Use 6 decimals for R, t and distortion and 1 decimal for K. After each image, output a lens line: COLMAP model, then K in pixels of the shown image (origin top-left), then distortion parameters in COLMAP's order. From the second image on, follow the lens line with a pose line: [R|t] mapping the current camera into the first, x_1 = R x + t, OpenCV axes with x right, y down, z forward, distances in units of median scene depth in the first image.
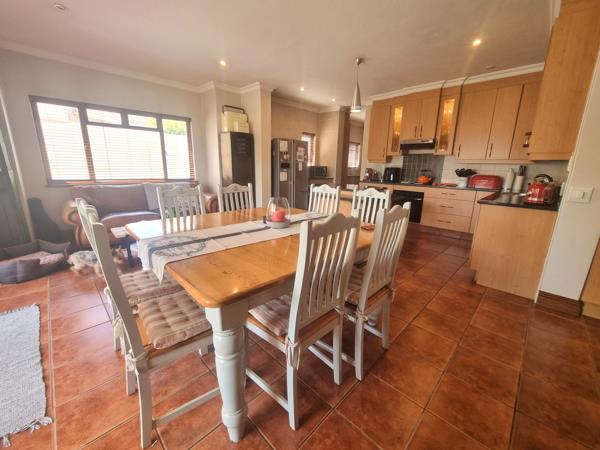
lens RADIAL K [[246.5, 0, 300.2], [0, 246.5, 226.9], [0, 0, 1]] dist [0.001168, 0.000561]
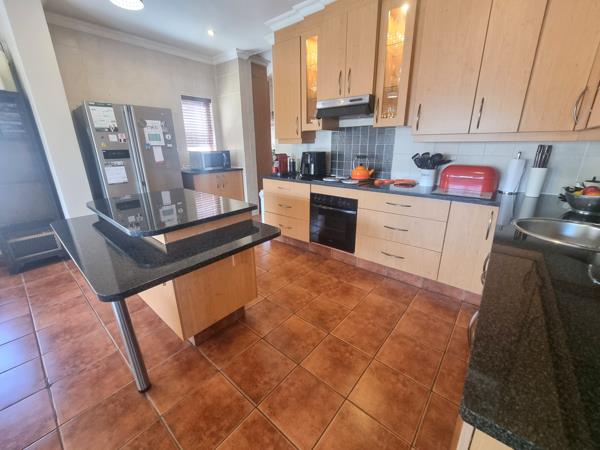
lens RADIAL K [[246.5, 0, 302.2], [0, 246.5, 222.5], [0, 0, 1]] dist [0.001168, 0.000561]
pose [[0.996698, -0.048522, 0.065113, 0.339069], [0.044332, 0.996944, 0.064317, -0.127727], [-0.068035, -0.061218, 0.995803, 0.465372]]
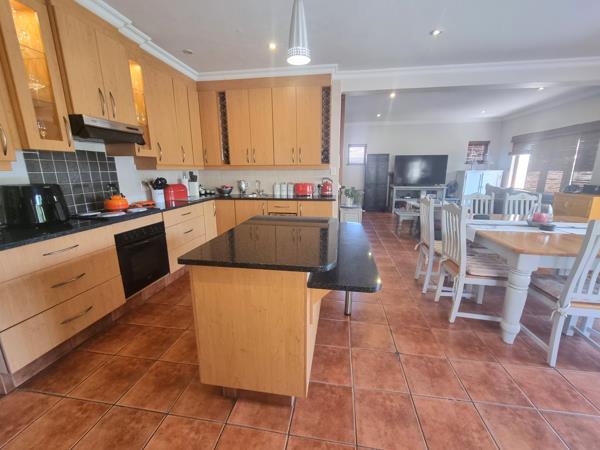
lens RADIAL K [[246.5, 0, 302.6], [0, 246.5, 221.8], [0, 0, 1]] dist [0.001168, 0.000561]
pose [[-0.586174, -0.186168, 0.788506, -0.139385], [0.190210, 0.914417, 0.357298, -0.276176], [-0.787541, 0.359421, -0.500596, 1.010233]]
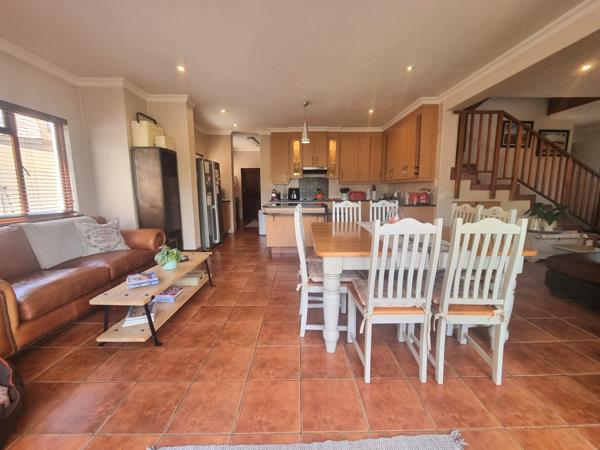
lens RADIAL K [[246.5, 0, 302.7], [0, 246.5, 223.1], [0, 0, 1]] dist [0.001168, 0.000561]
pose [[0.702429, -0.118883, 0.701756, -0.520496], [0.190708, 0.981337, -0.024645, -0.040444], [-0.685729, 0.151142, 0.711991, 0.158794]]
